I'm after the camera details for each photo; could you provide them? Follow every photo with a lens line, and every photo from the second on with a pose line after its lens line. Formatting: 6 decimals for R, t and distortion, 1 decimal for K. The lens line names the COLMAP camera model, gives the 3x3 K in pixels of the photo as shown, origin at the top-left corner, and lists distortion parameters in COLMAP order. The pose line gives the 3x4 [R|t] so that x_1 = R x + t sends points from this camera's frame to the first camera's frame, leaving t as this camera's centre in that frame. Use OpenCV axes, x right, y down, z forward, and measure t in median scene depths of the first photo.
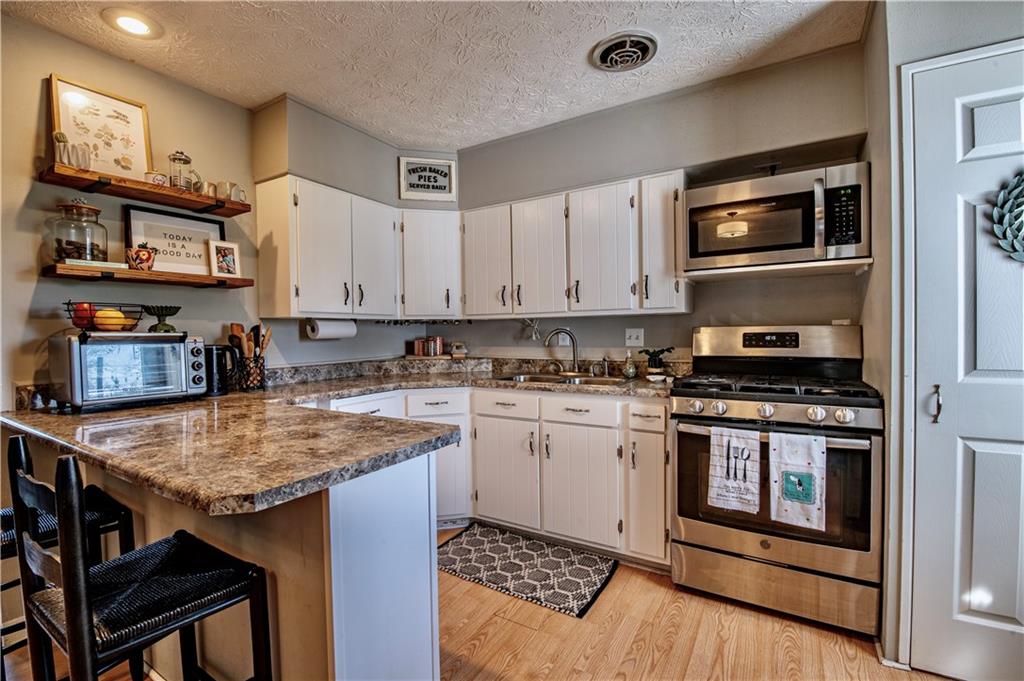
lens RADIAL K [[447.2, 0, 508.6], [0, 447.2, 341.2], [0, 0, 1]] dist [-0.009820, -0.004917]
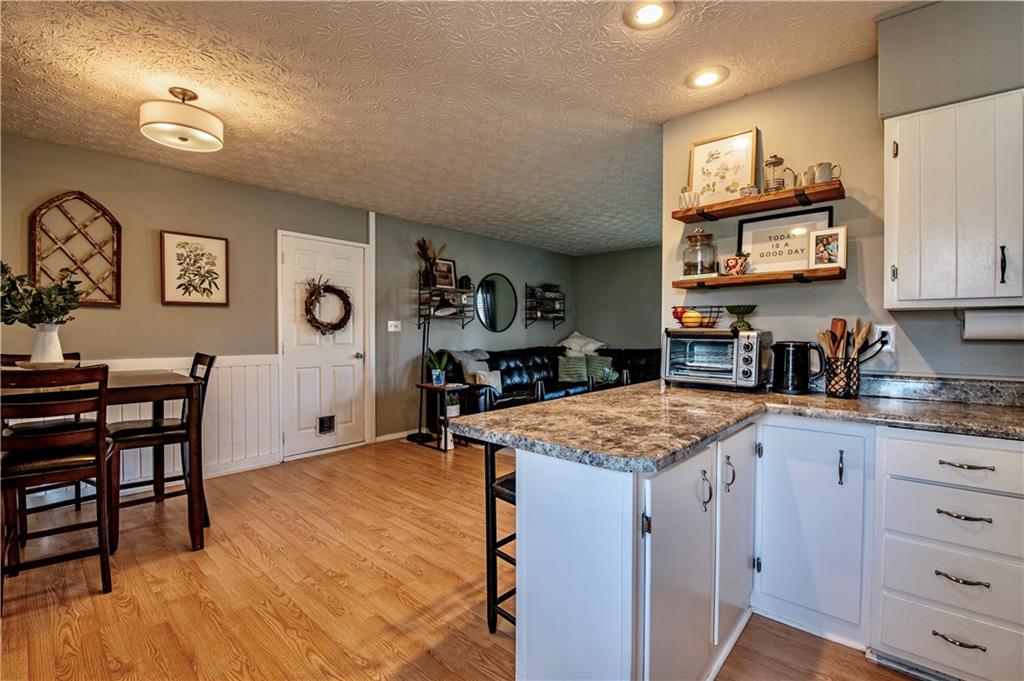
lens RADIAL K [[447.2, 0, 508.2], [0, 447.2, 342.2], [0, 0, 1]] dist [-0.009820, -0.004917]
pose [[-0.181419, 0.035264, -0.982773, 0.354284], [-0.016846, 0.999099, 0.038959, -0.015578], [0.983262, 0.023624, -0.180662, 0.495845]]
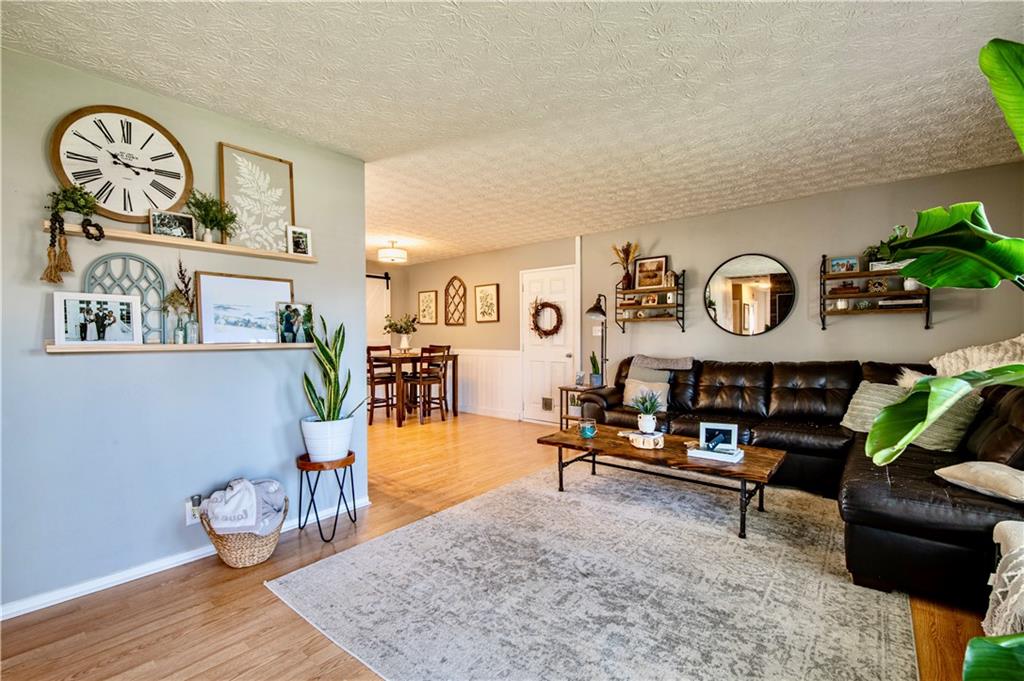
lens RADIAL K [[447.2, 0, 507.5], [0, 447.2, 345.9], [0, 0, 1]] dist [-0.009820, -0.004917]
pose [[-0.987106, 0.013262, 0.159519, -1.398643], [0.019959, 0.998982, 0.040454, -0.025637], [-0.158820, 0.043116, -0.986366, 1.873938]]
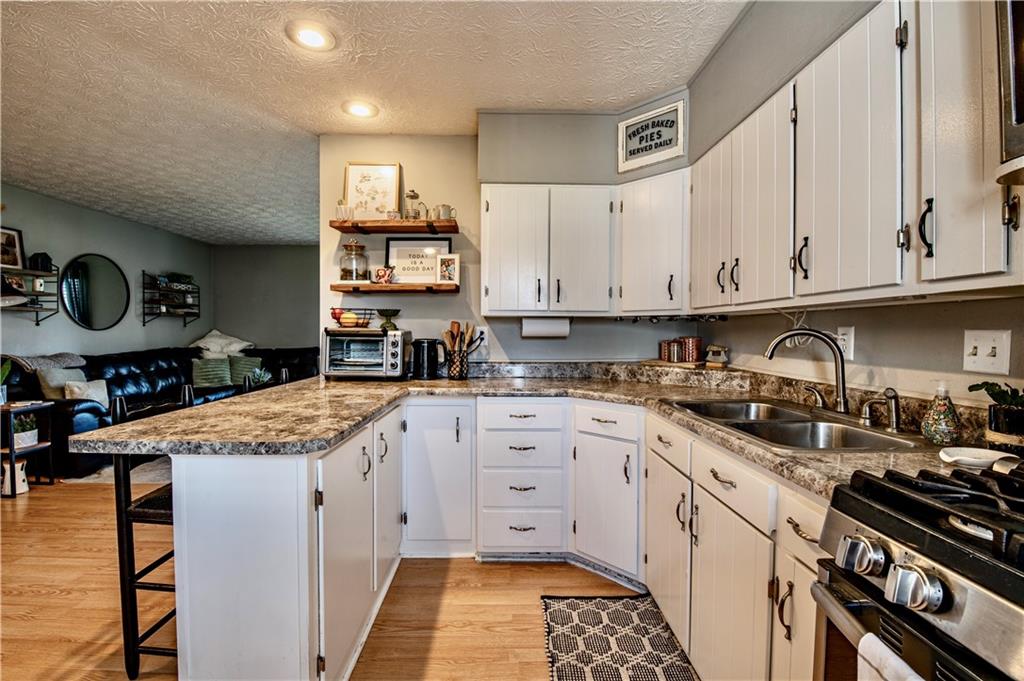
lens RADIAL K [[447.2, 0, 505.1], [0, 447.2, 338.5], [0, 0, 1]] dist [-0.009820, -0.004917]
pose [[0.530702, 0.028329, -0.847085, 0.449476], [-0.027508, 0.999490, 0.016192, -0.017112], [0.847112, 0.014708, 0.531210, 0.458594]]
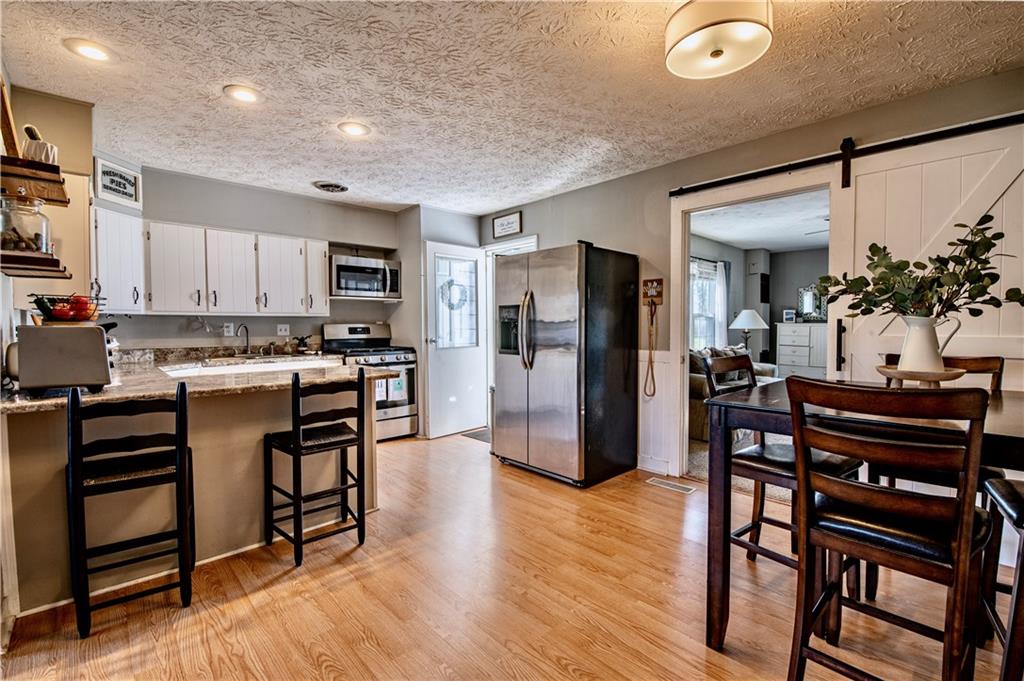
lens RADIAL K [[447.2, 0, 504.4], [0, 447.2, 343.1], [0, 0, 1]] dist [-0.009820, -0.004917]
pose [[0.274330, -0.028807, 0.961204, -1.201437], [0.018025, 0.999530, 0.024811, 0.015620], [-0.961467, 0.010519, 0.274720, -0.239141]]
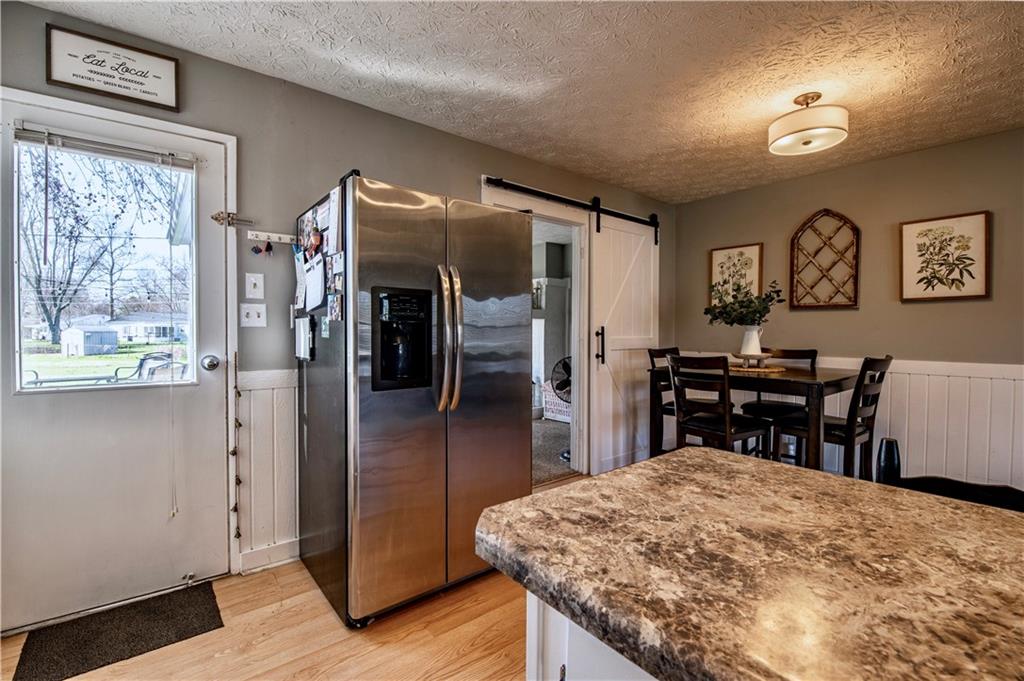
lens RADIAL K [[447.2, 0, 503.8], [0, 447.2, 336.8], [0, 0, 1]] dist [-0.009820, -0.004917]
pose [[-0.937887, 0.002960, 0.346927, -0.165066], [0.012912, 0.999569, 0.026377, -0.010429], [-0.346699, 0.029219, -0.937521, 0.778464]]
